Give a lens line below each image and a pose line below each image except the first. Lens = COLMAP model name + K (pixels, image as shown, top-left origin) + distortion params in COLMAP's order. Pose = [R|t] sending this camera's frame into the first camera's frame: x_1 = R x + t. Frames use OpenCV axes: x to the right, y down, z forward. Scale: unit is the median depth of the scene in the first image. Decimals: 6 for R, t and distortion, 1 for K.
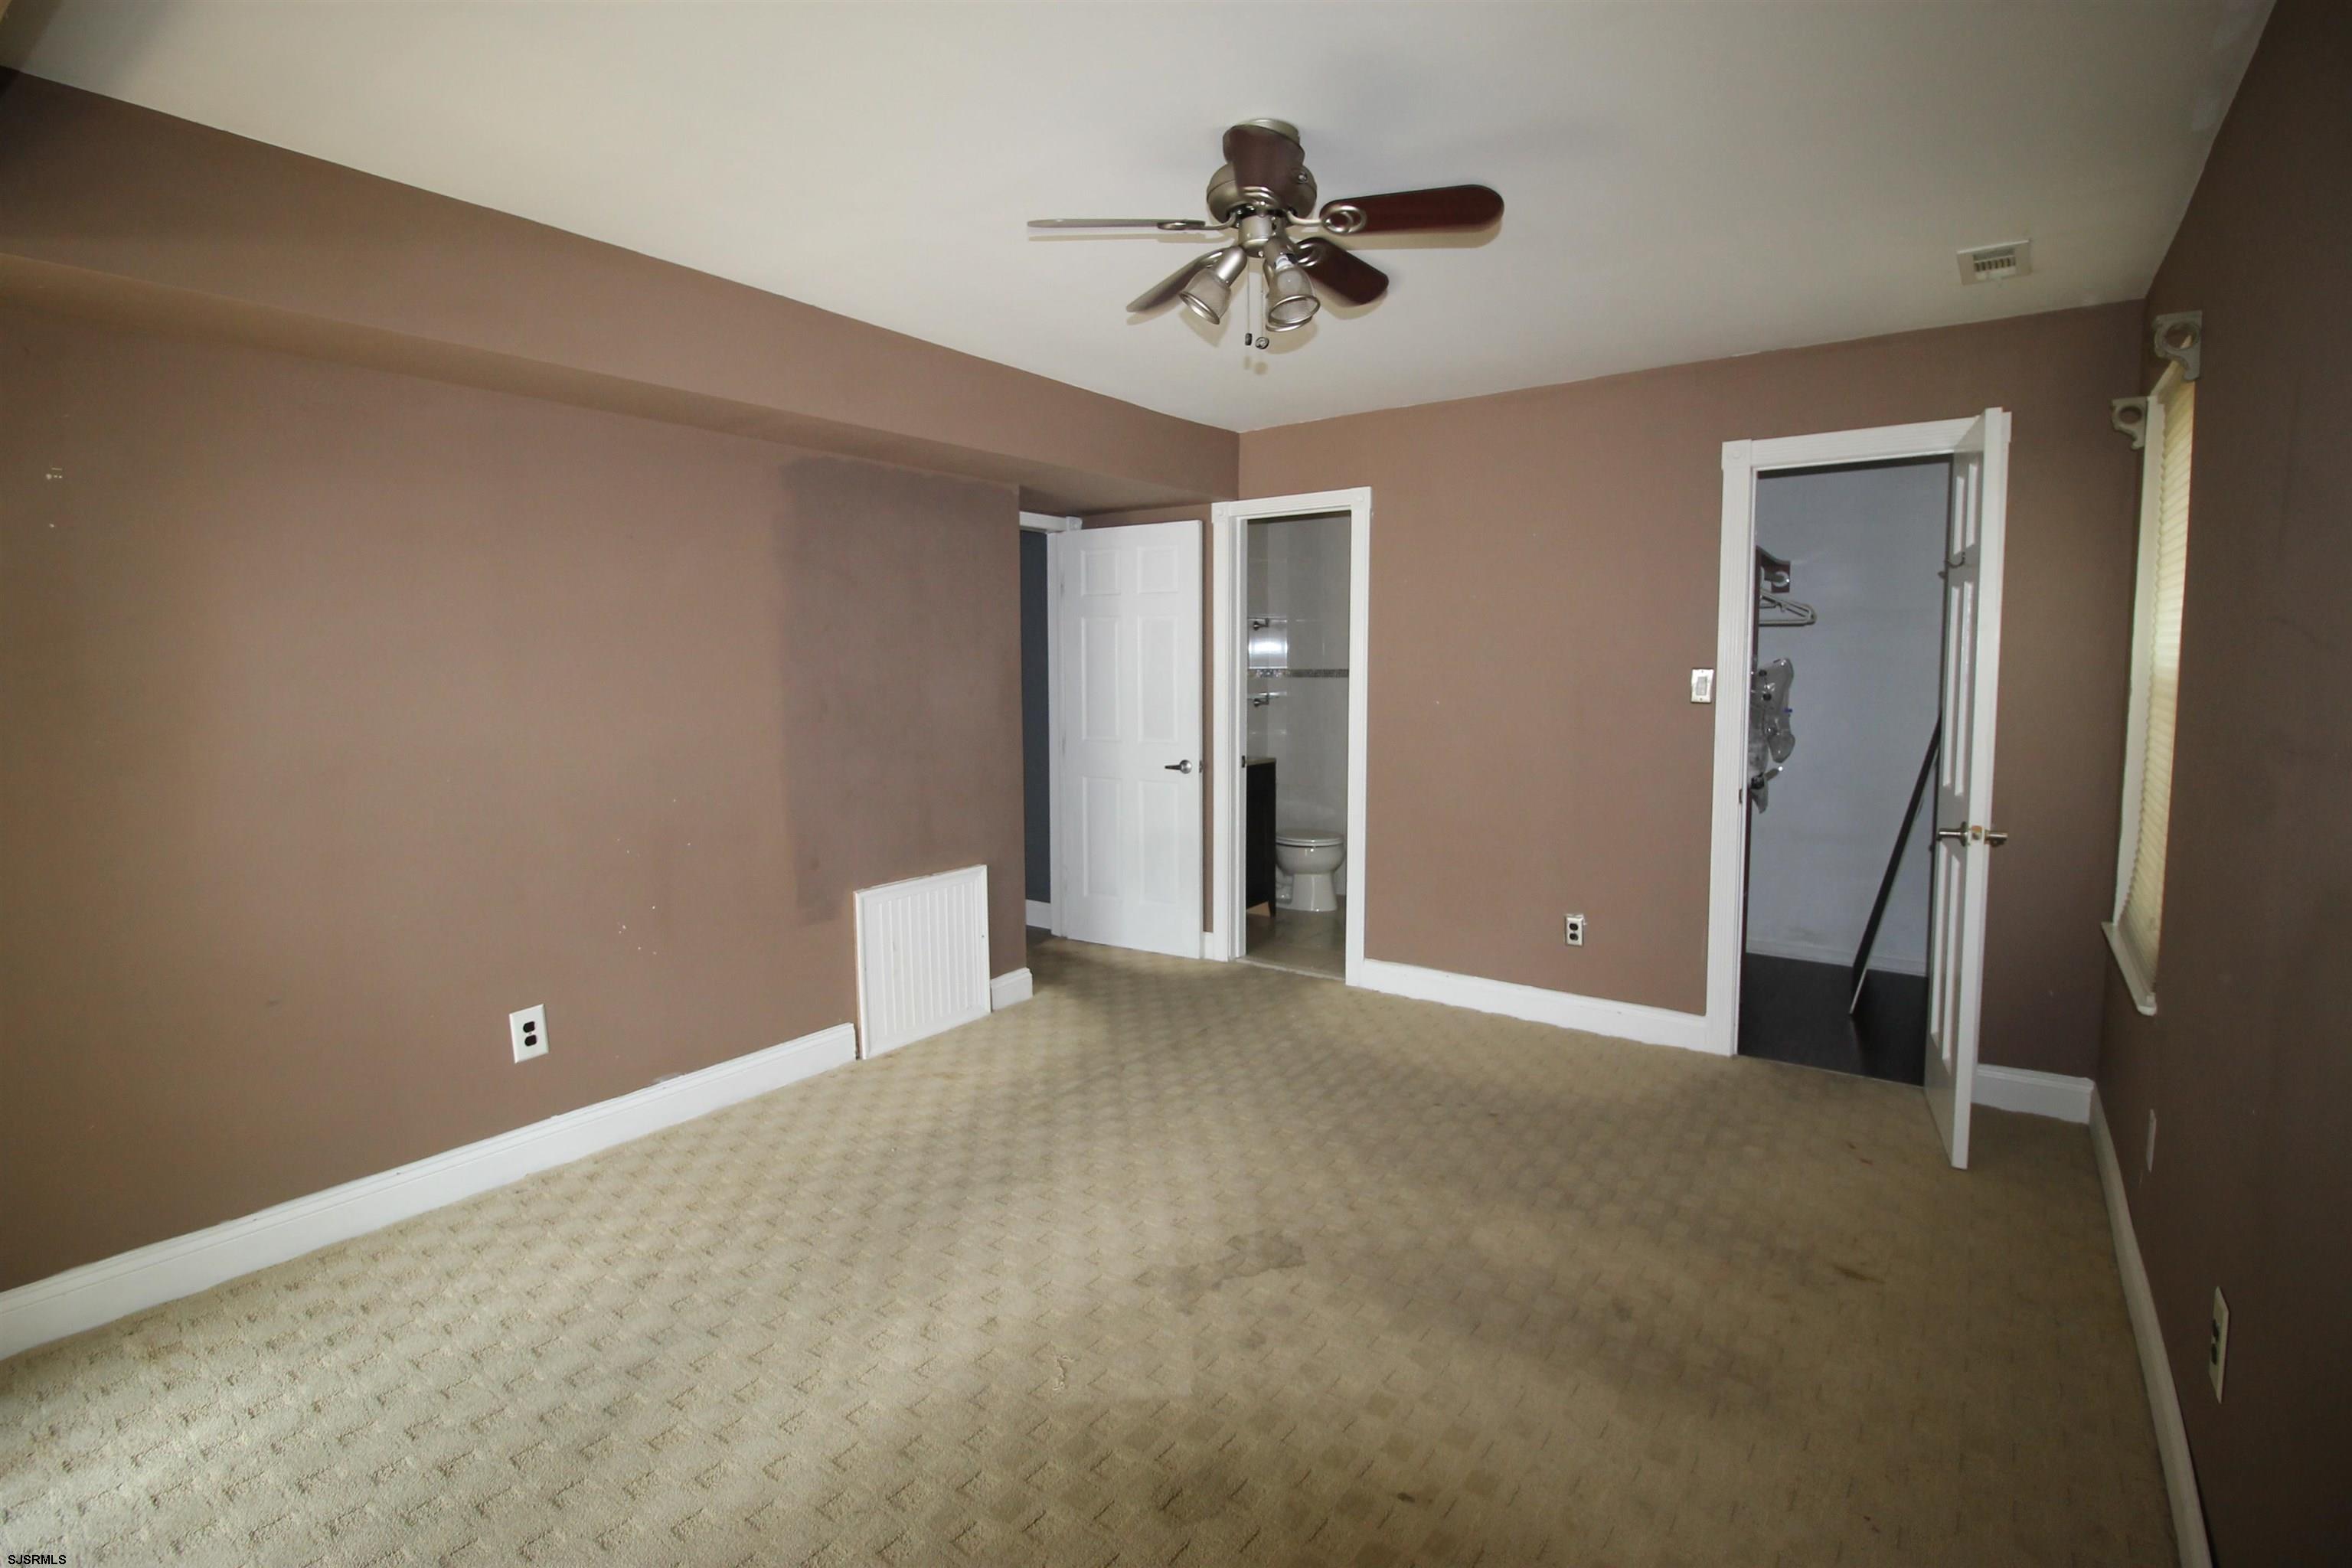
lens RADIAL K [[1099.6, 0, 1172.0], [0, 1099.6, 744.2], [0, 0, 1]] dist [-0.001111, -0.010863]
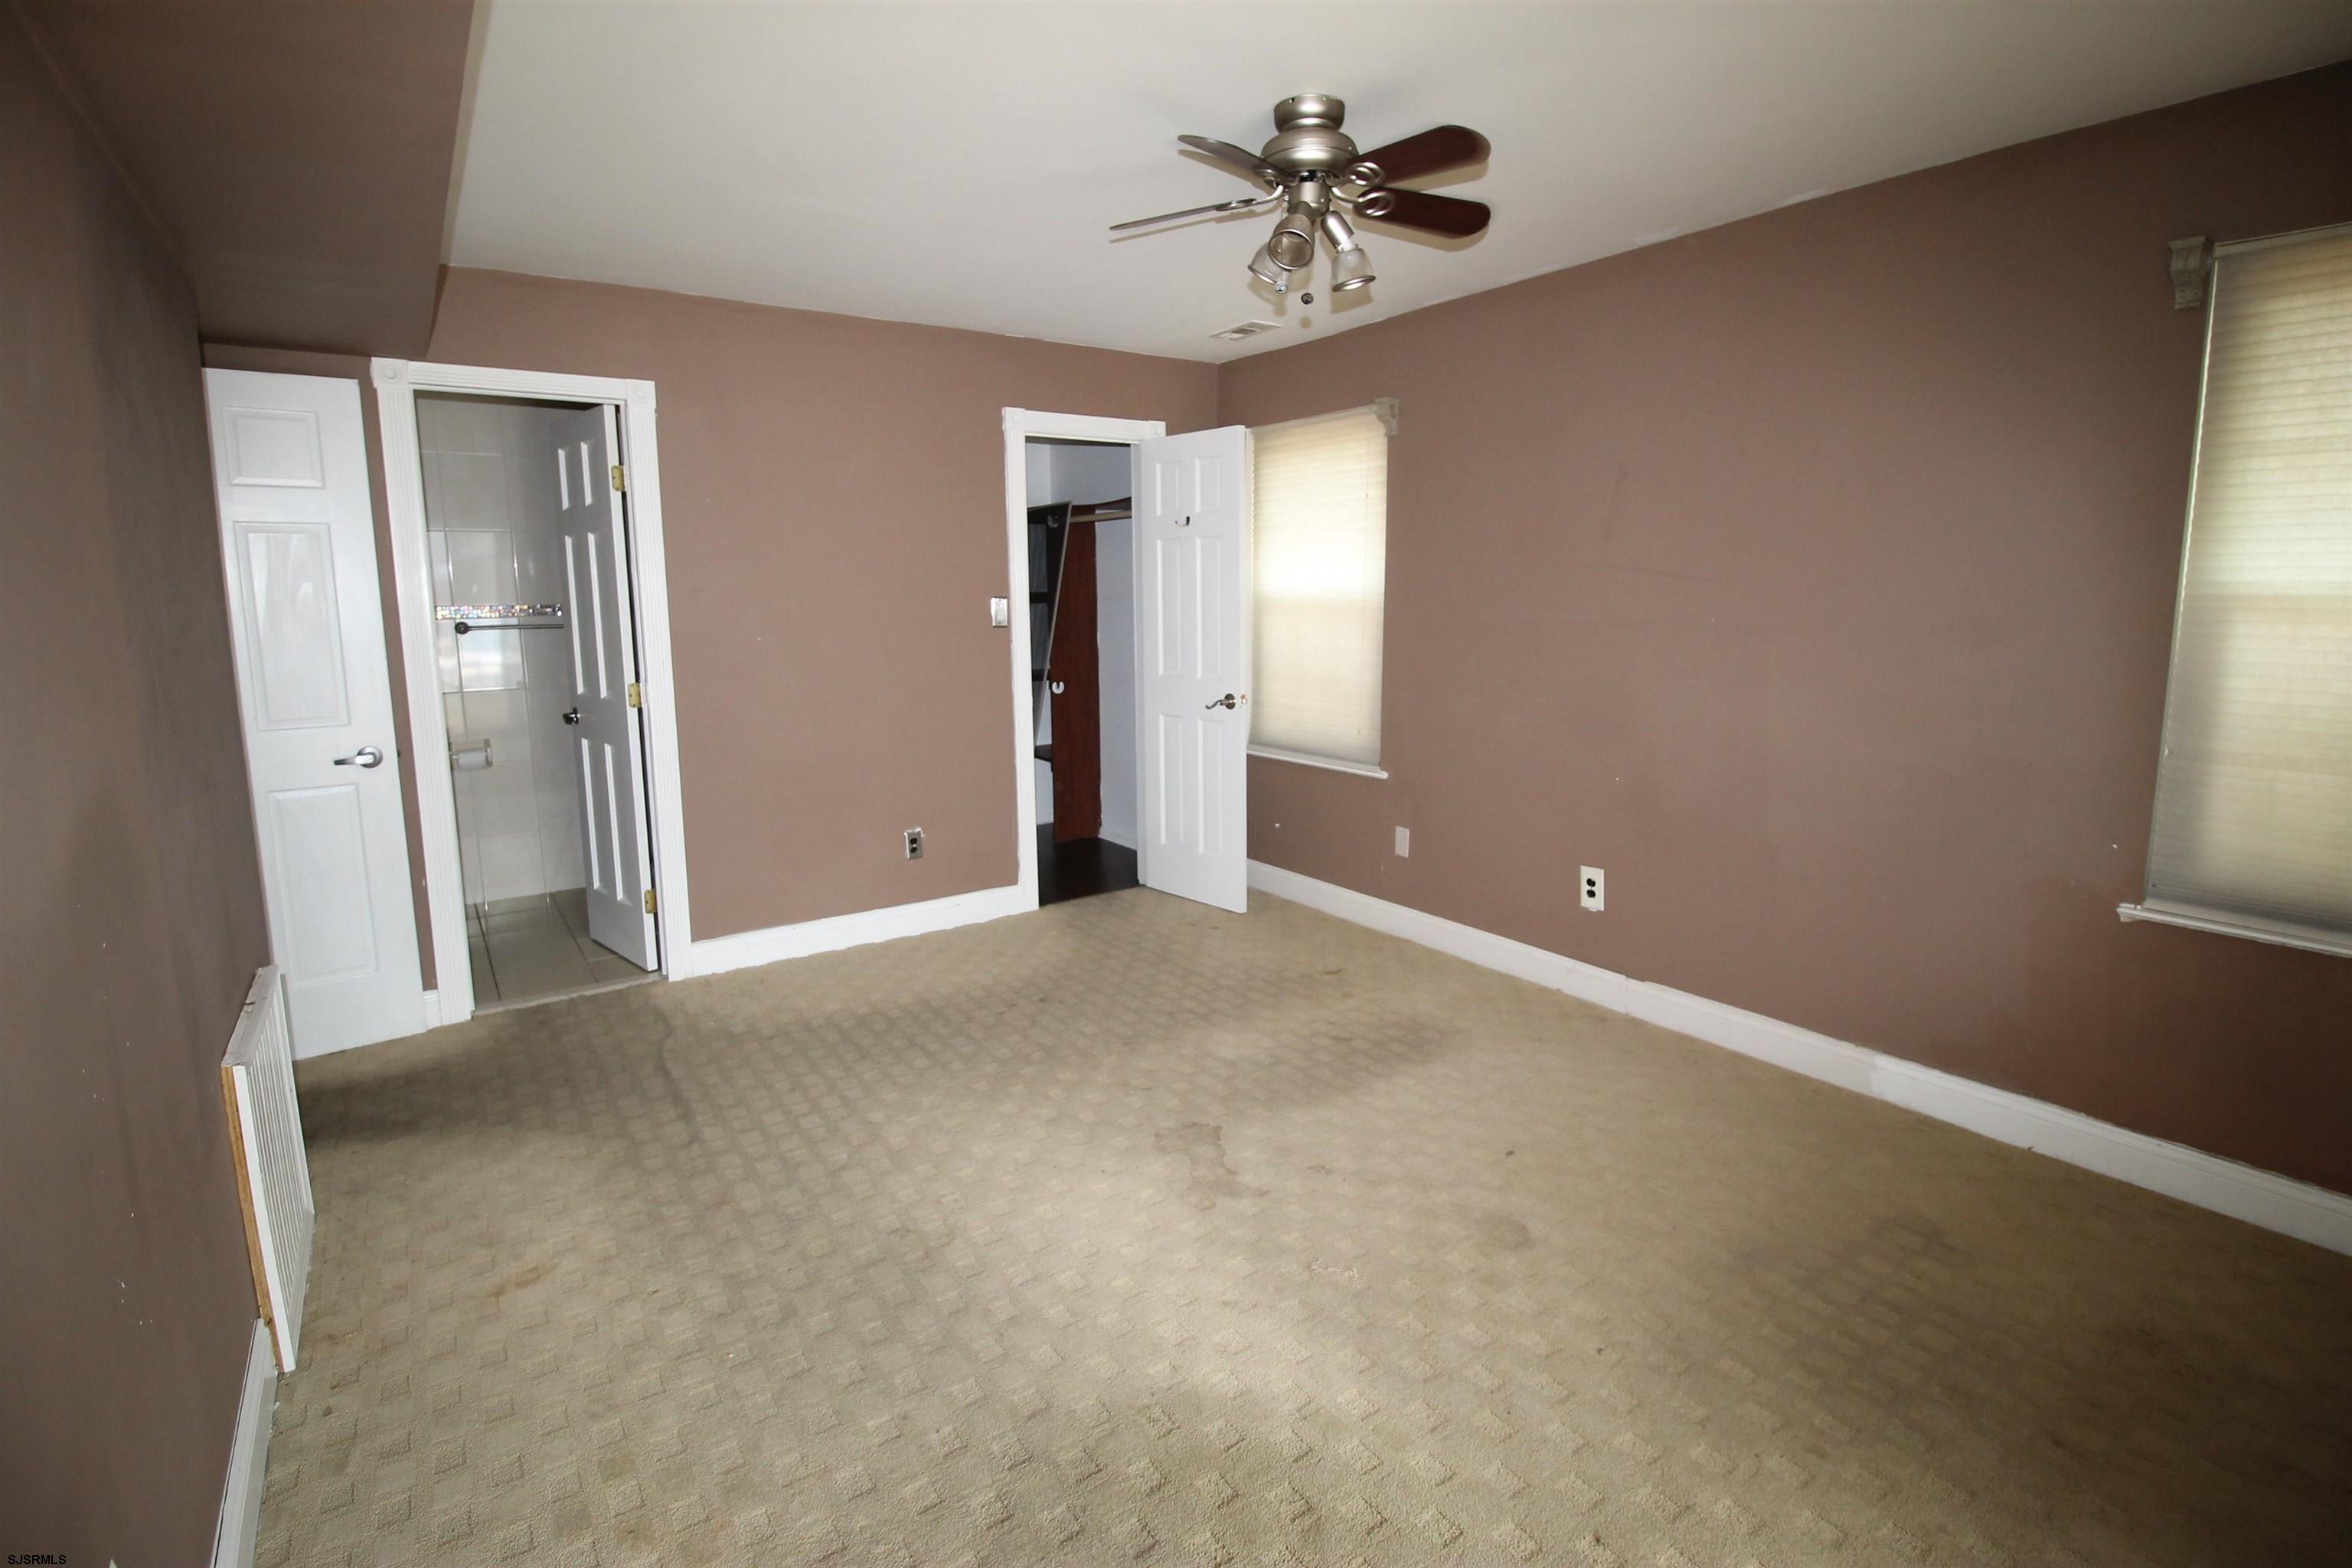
lens RADIAL K [[1099.6, 0, 1172.0], [0, 1099.6, 744.2], [0, 0, 1]] dist [-0.001111, -0.010863]
pose [[0.318954, -0.132199, 0.938505, -0.597045], [0.080099, 0.990442, 0.112293, -0.030639], [-0.944379, 0.039357, 0.326494, 0.441262]]
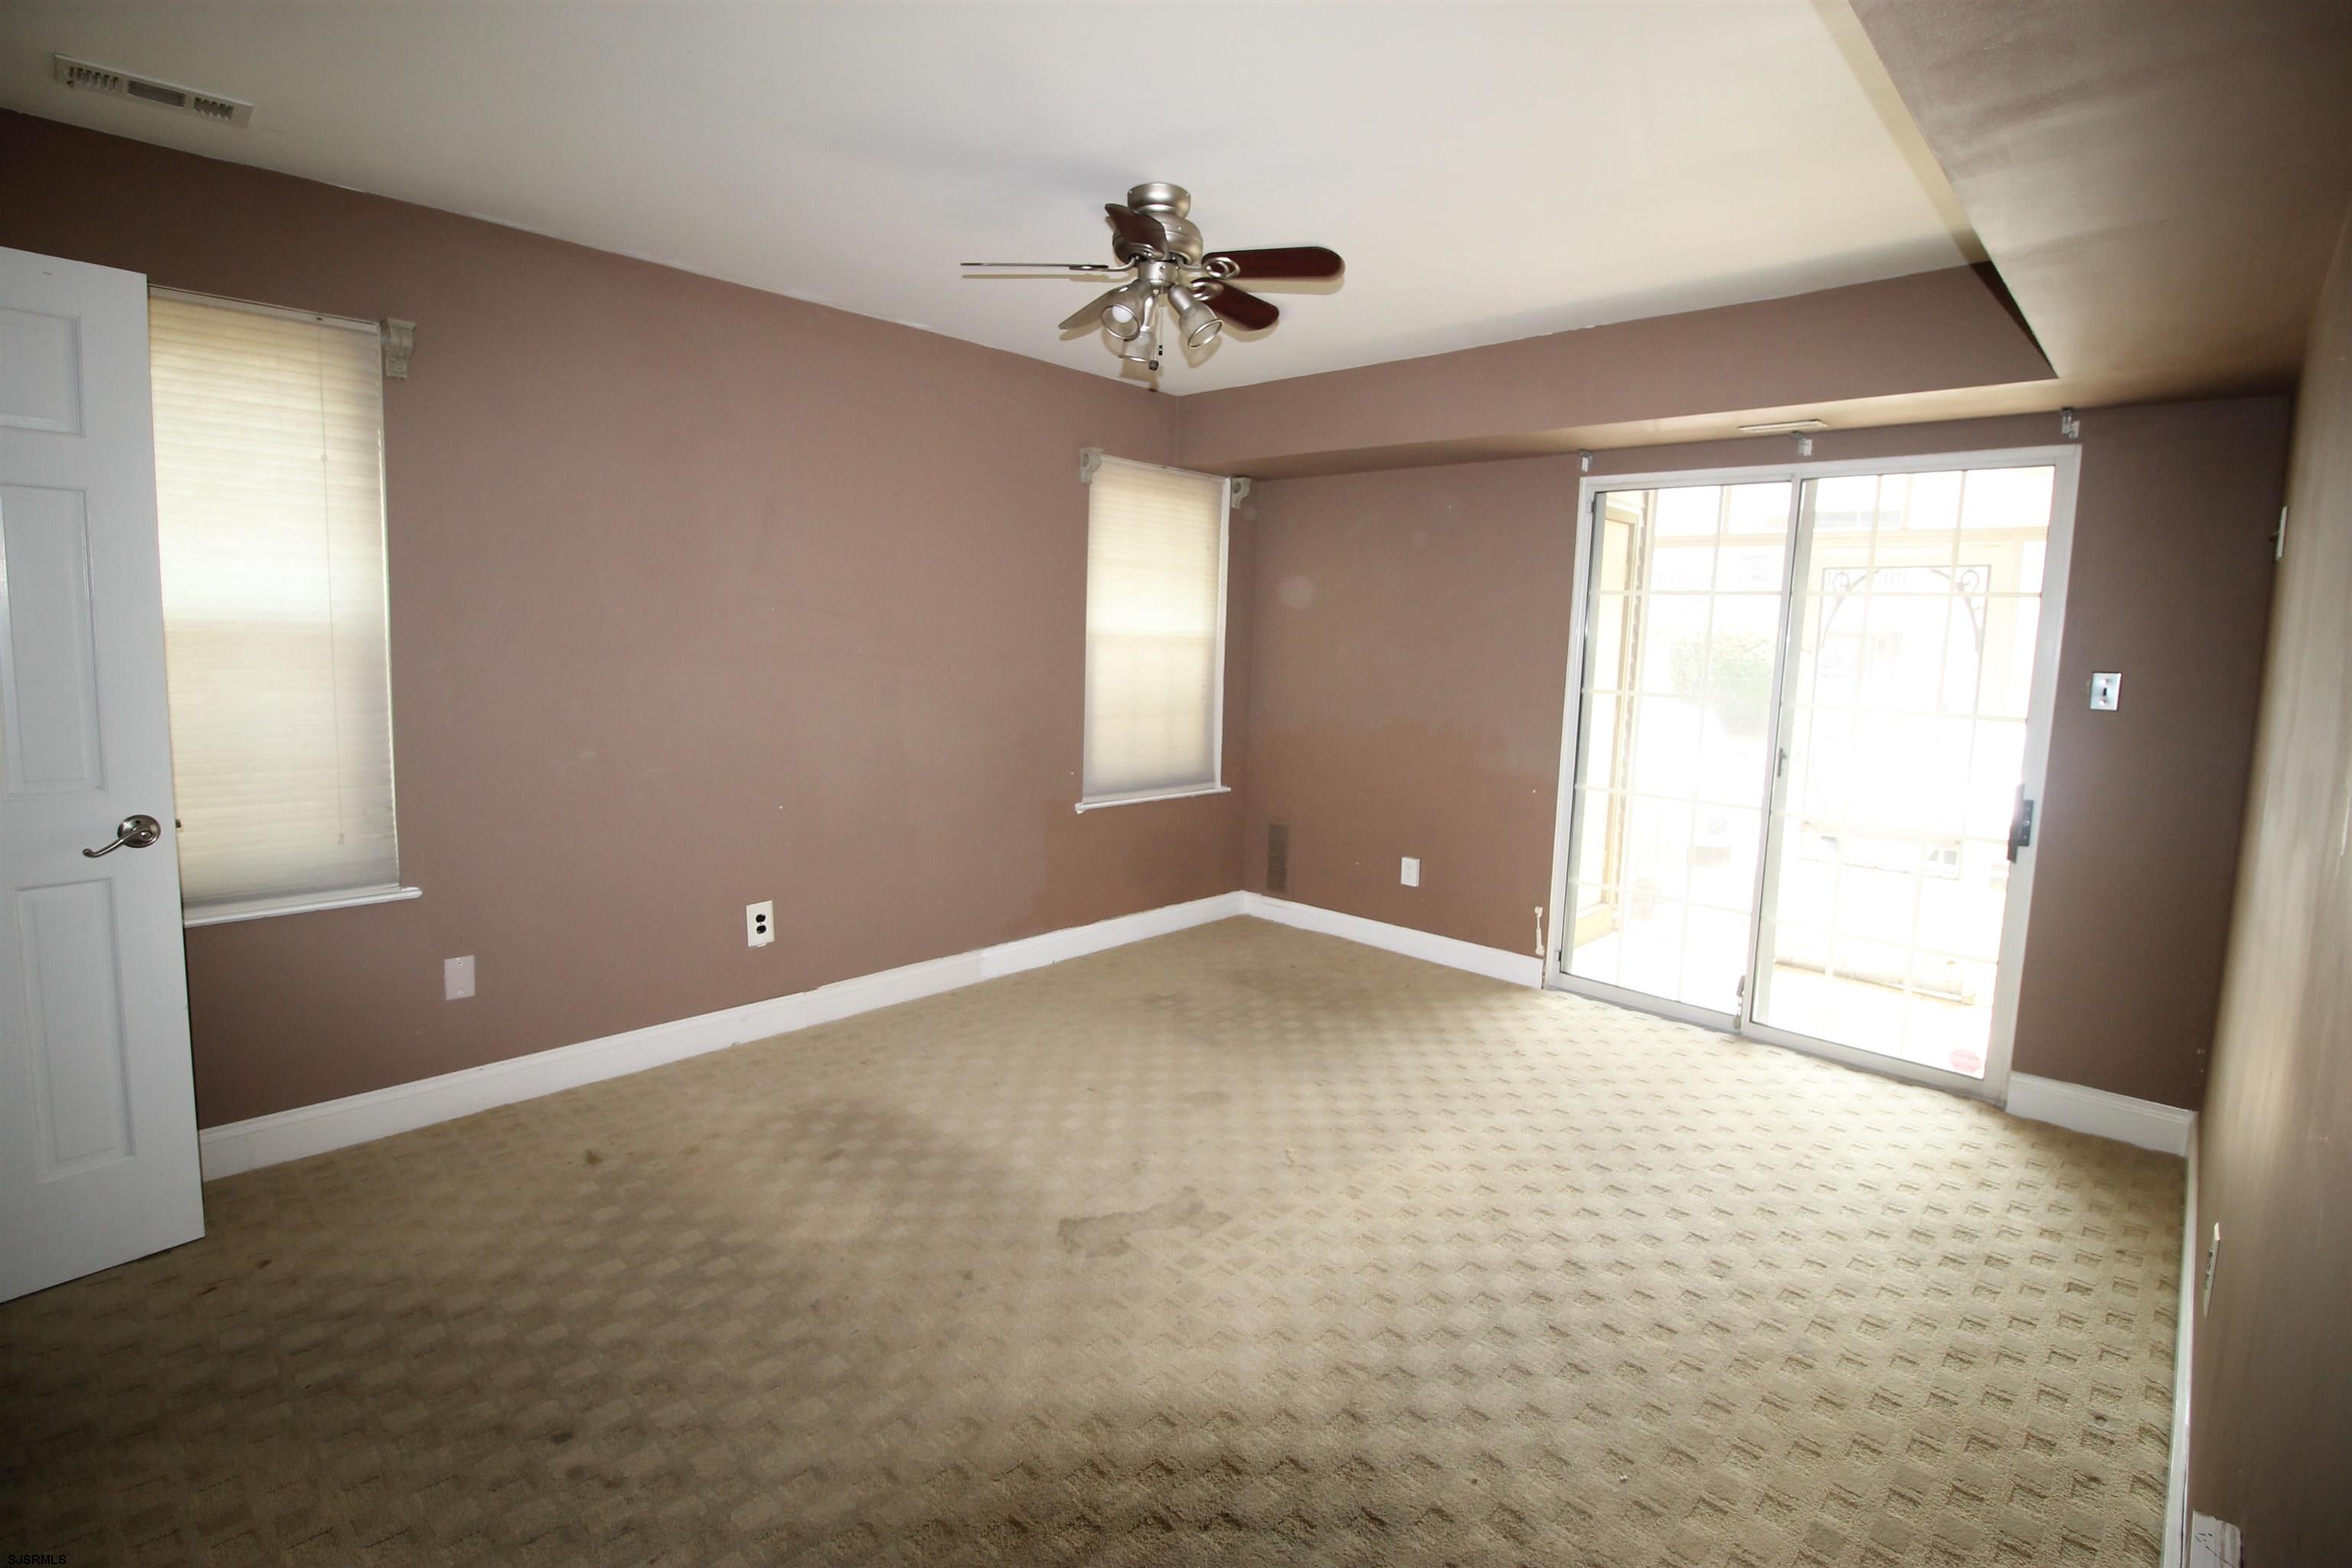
lens RADIAL K [[1099.6, 0, 1172.0], [0, 1099.6, 744.2], [0, 0, 1]] dist [-0.001111, -0.010863]
pose [[-0.991294, -0.039630, 0.125558, -0.062628], [-0.016575, 0.983601, 0.179595, -0.096843], [-0.130616, 0.175951, -0.975695, 1.260547]]
